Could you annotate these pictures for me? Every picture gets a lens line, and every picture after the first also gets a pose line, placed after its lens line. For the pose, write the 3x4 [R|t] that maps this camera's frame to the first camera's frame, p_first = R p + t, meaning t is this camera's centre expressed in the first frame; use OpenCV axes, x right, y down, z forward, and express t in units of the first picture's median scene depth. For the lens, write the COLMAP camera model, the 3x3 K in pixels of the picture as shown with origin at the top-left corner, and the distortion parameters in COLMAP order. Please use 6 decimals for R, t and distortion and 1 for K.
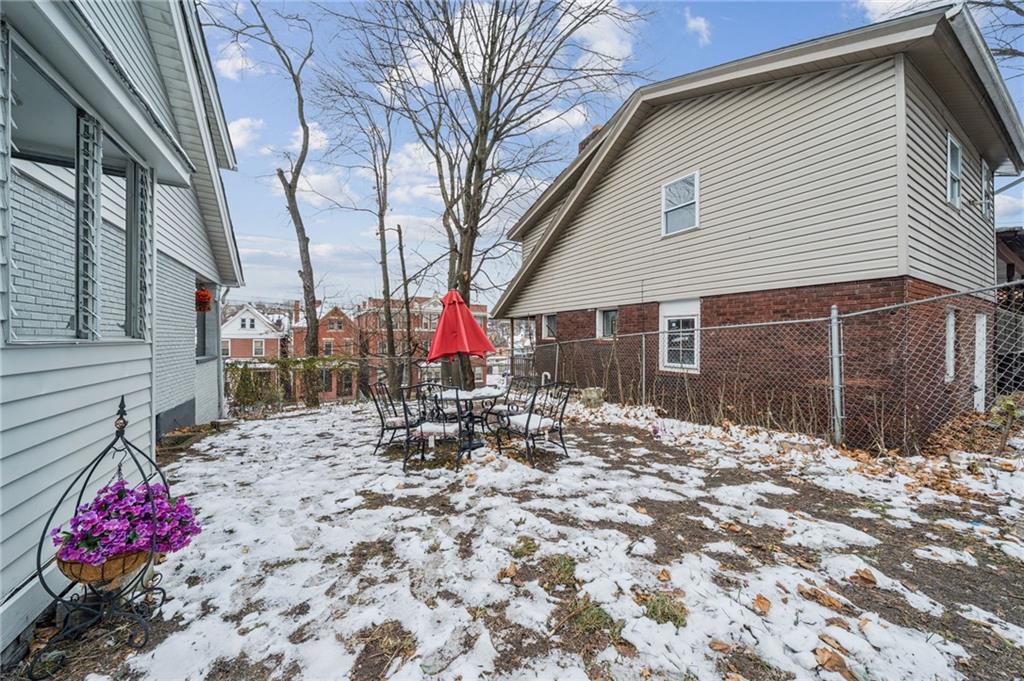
lens RADIAL K [[355.8, 0, 513.7], [0, 355.8, 338.1], [0, 0, 1]] dist [-0.001891, -0.000026]
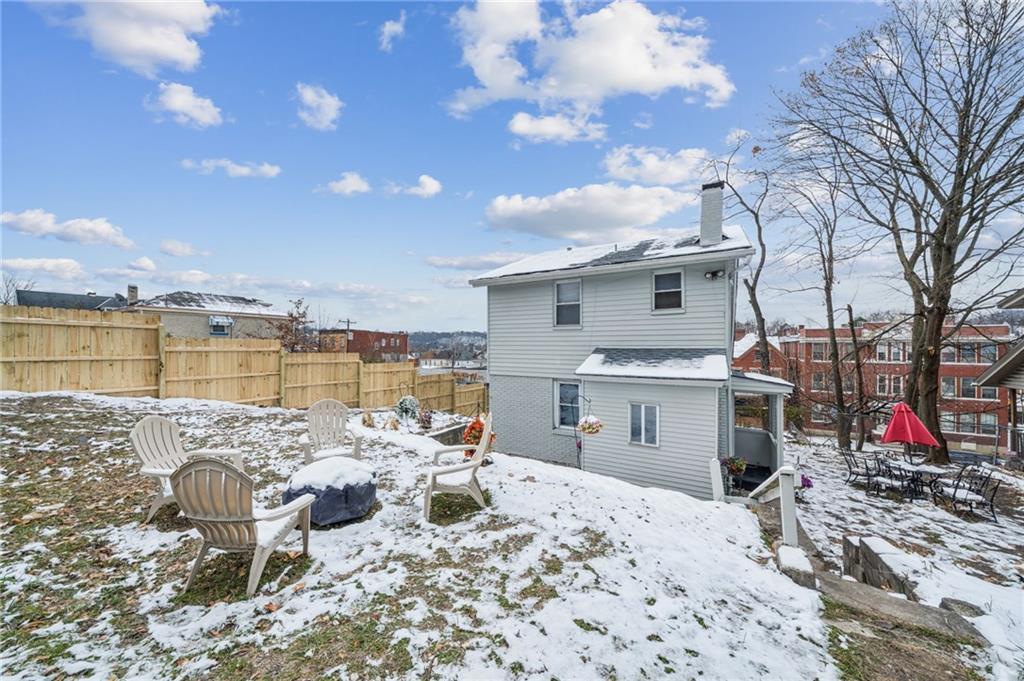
lens RADIAL K [[355.8, 0, 509.9], [0, 355.8, 347.0], [0, 0, 1]] dist [-0.001891, -0.000026]
pose [[0.495444, -0.011091, -0.868569, 0.418377], [-0.002714, 0.999894, -0.014315, -0.411892], [0.868635, 0.009449, 0.495362, -1.625382]]
